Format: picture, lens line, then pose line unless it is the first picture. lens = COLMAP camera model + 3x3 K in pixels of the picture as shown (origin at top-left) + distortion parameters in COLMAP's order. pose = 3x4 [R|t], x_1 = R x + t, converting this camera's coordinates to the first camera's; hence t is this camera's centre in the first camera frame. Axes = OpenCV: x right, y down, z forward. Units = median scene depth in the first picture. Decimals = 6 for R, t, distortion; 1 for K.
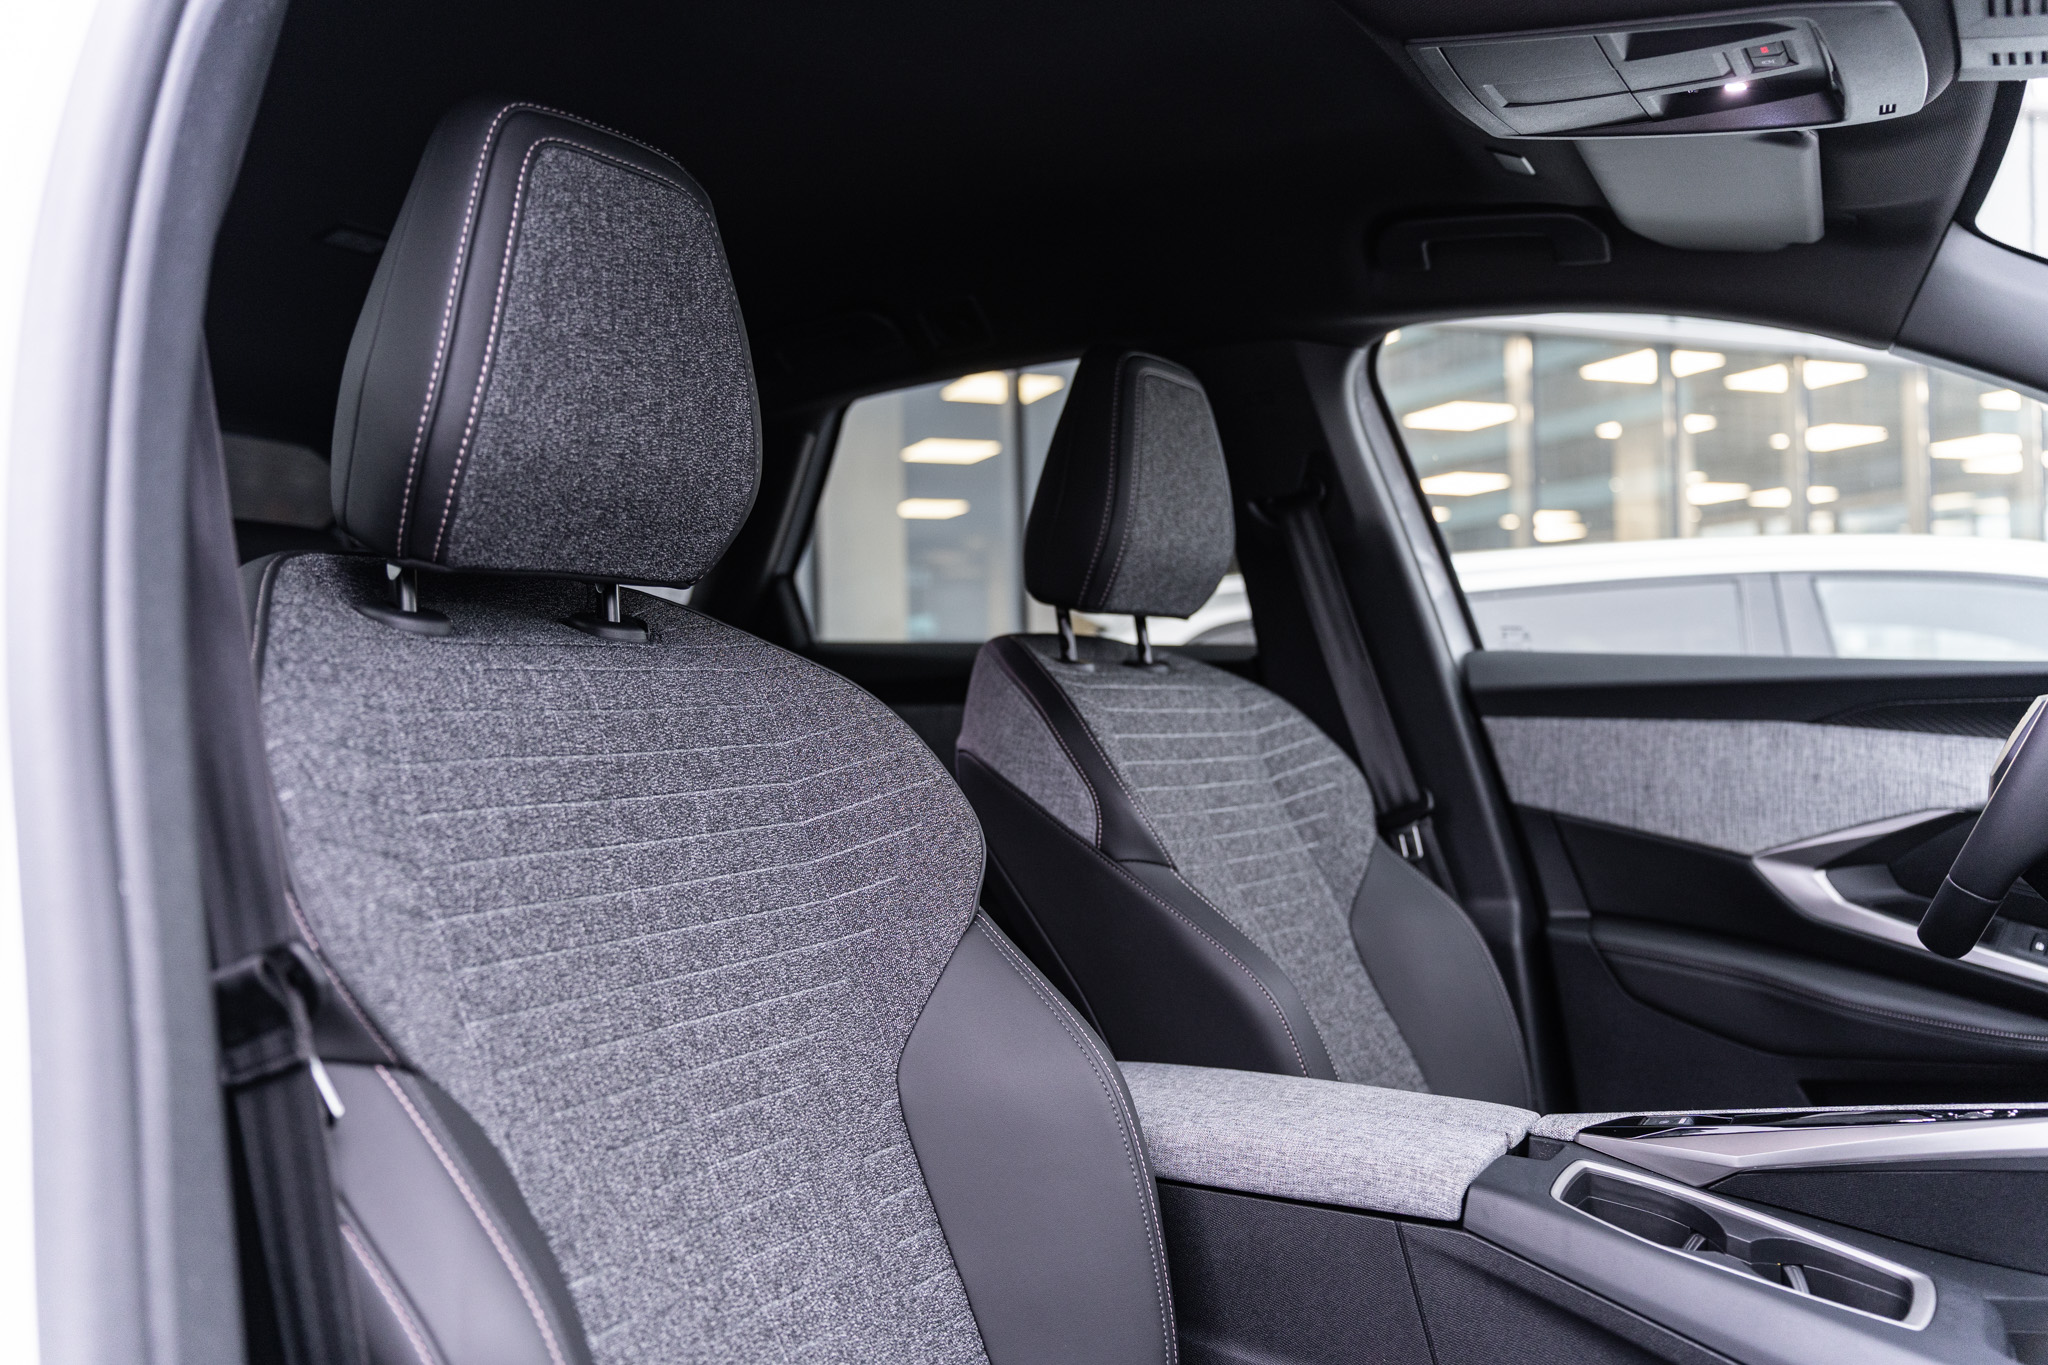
lens RADIAL K [[1648.6, 0, 1044.3], [0, 1648.6, 671.5], [0, 0, 1]] dist [0.021763, -0.012048]
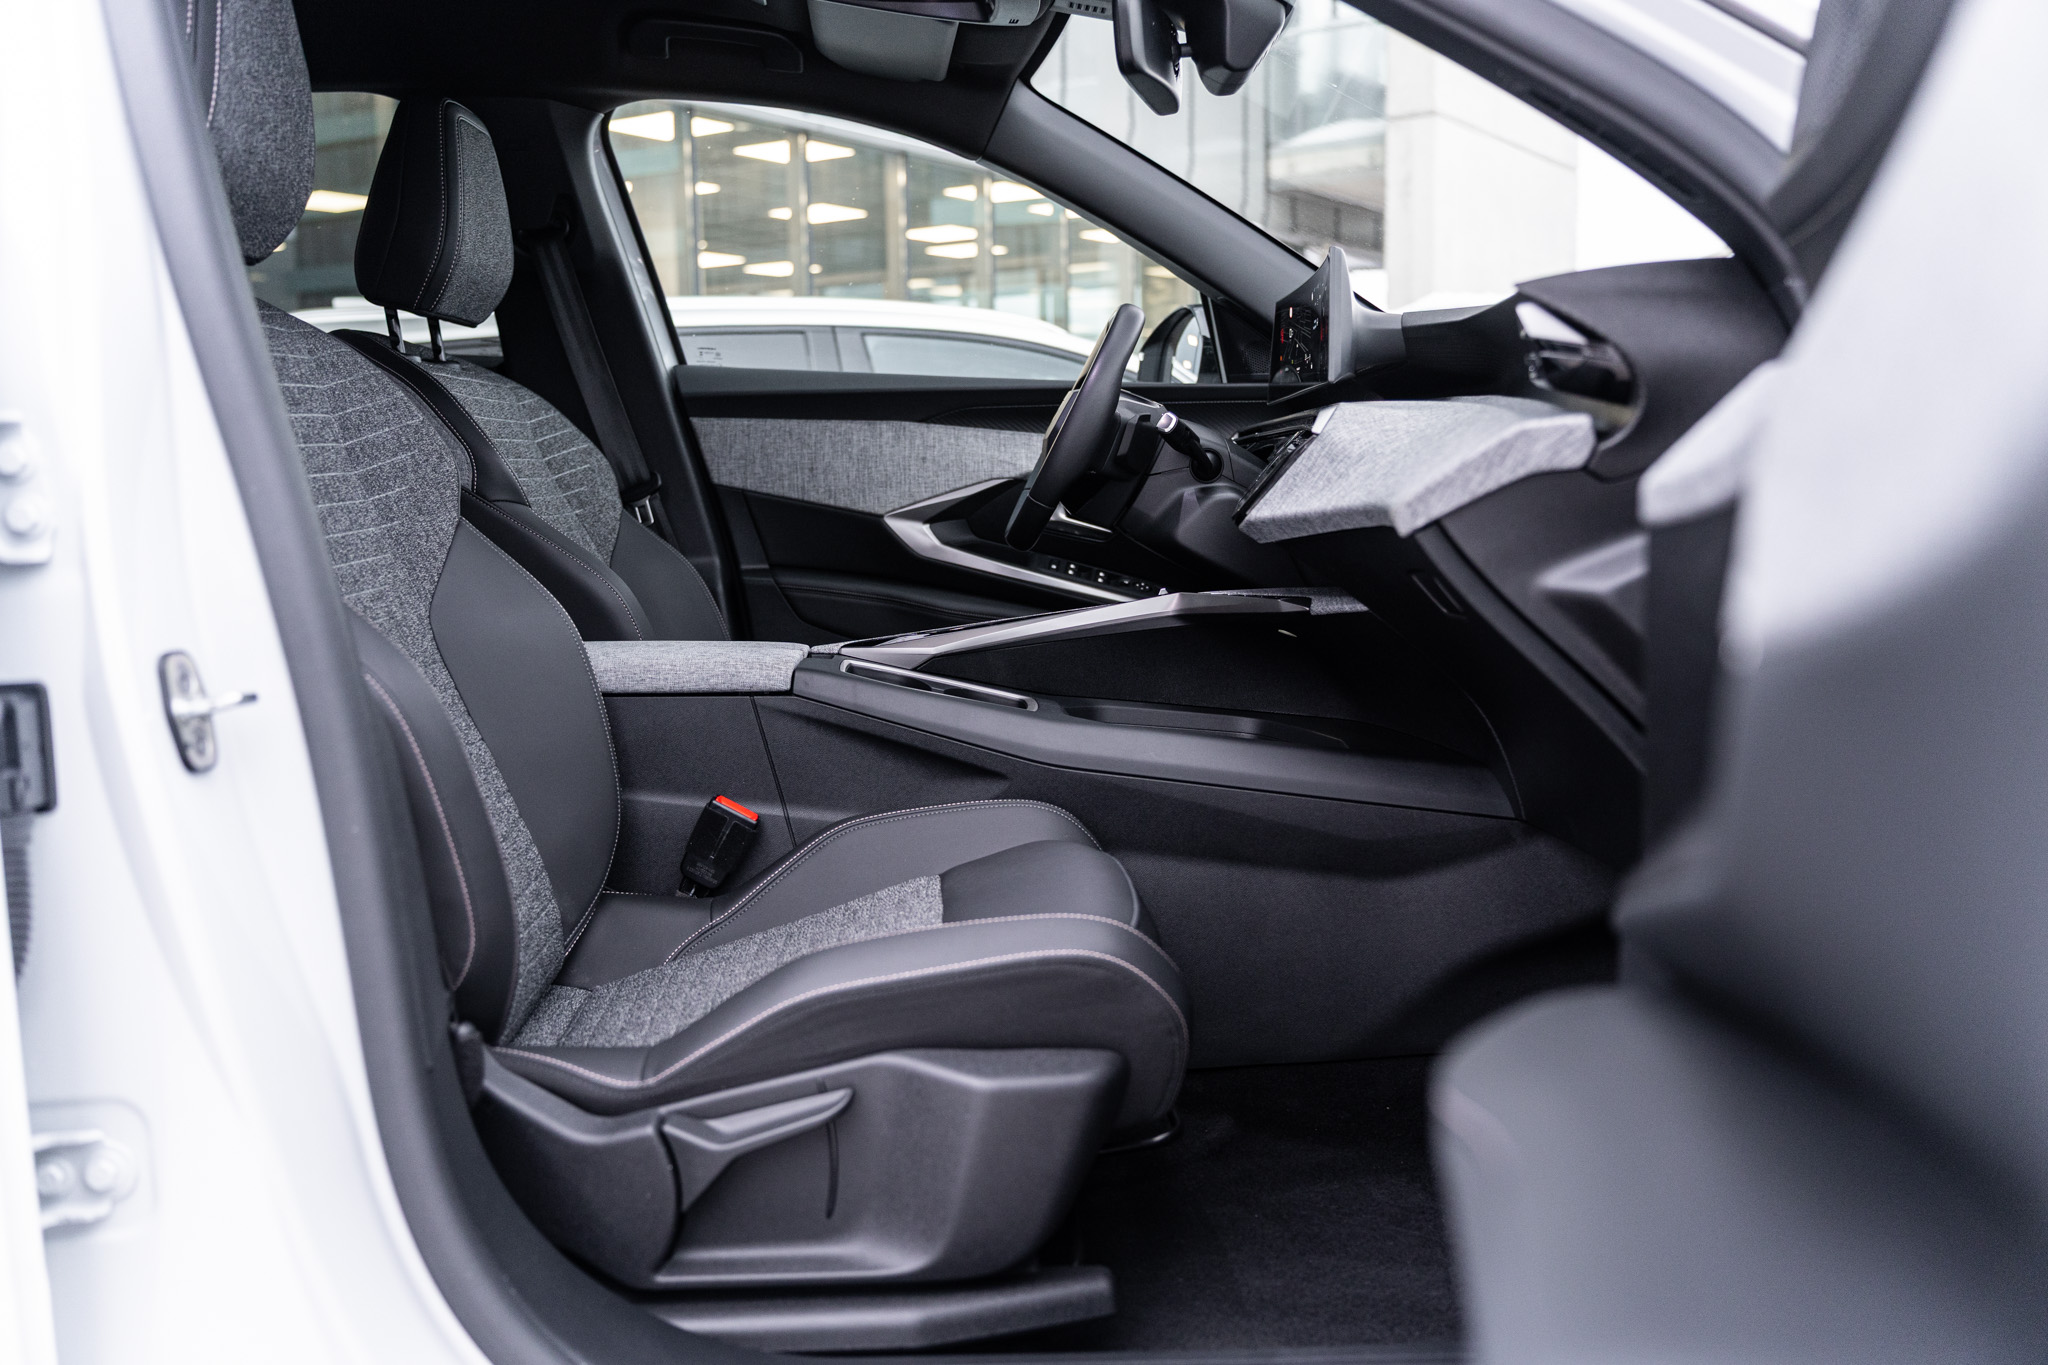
lens RADIAL K [[1833.6, 0, 1014.8], [0, 1833.6, 678.6], [0, 0, 1]] dist [0.012629, -0.014045]
pose [[0.843319, -0.053344, 0.534759, -0.317177], [-0.012591, 0.992827, 0.118894, 0.060521], [-0.537266, -0.106999, 0.836598, -0.380511]]
